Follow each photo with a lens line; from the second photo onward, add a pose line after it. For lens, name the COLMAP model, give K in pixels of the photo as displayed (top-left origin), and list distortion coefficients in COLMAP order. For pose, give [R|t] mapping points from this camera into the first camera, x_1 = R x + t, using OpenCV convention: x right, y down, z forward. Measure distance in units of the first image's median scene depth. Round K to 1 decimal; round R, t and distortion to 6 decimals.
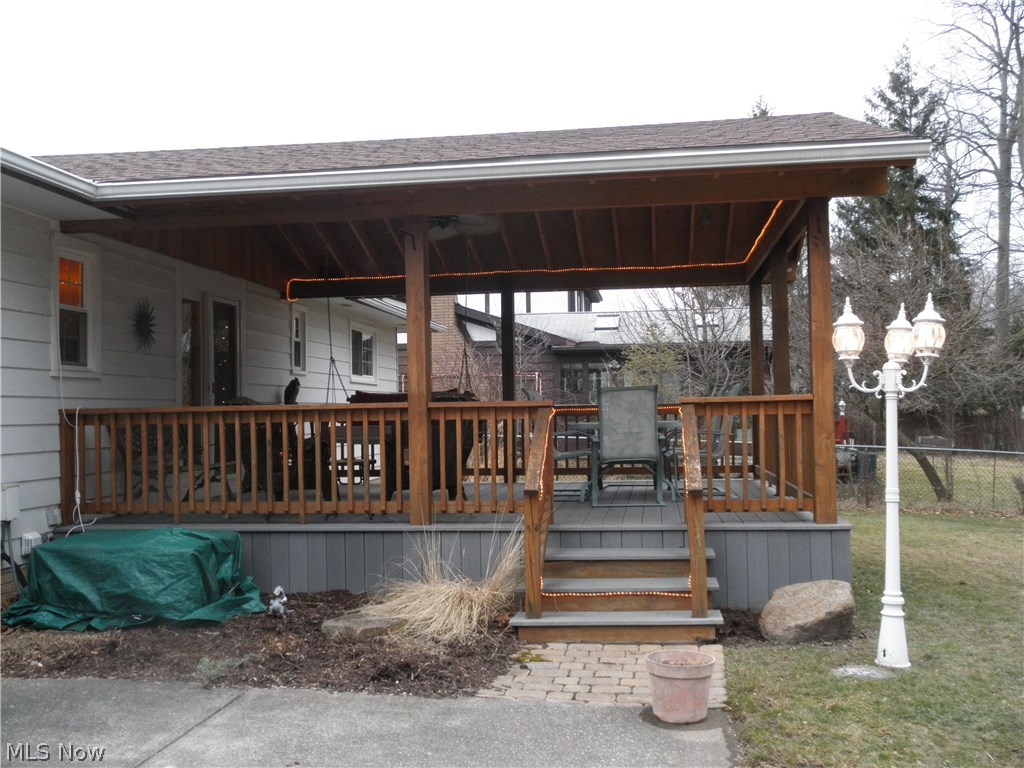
lens RADIAL K [[1035.5, 0, 514.2], [0, 1035.5, 384.7], [0, 0, 1]] dist [-0.010115, 0.000000]
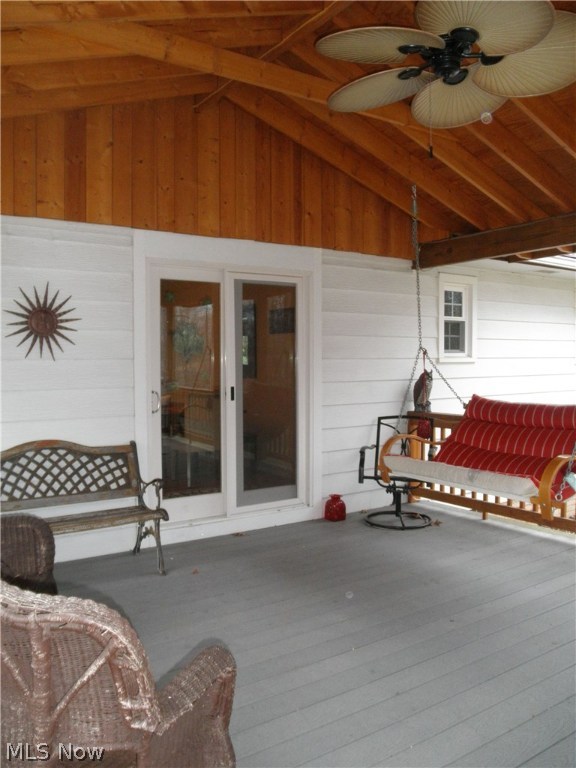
lens RADIAL K [[629.7, 0, 287.6], [0, 629.7, 385.4], [0, 0, 1]] dist [-0.119274, 0.104261]
pose [[0.674070, 0.047648, -0.737129, 0.107313], [0.012119, 0.997070, 0.075533, -0.054348], [0.738568, -0.059848, 0.671517, 1.020821]]
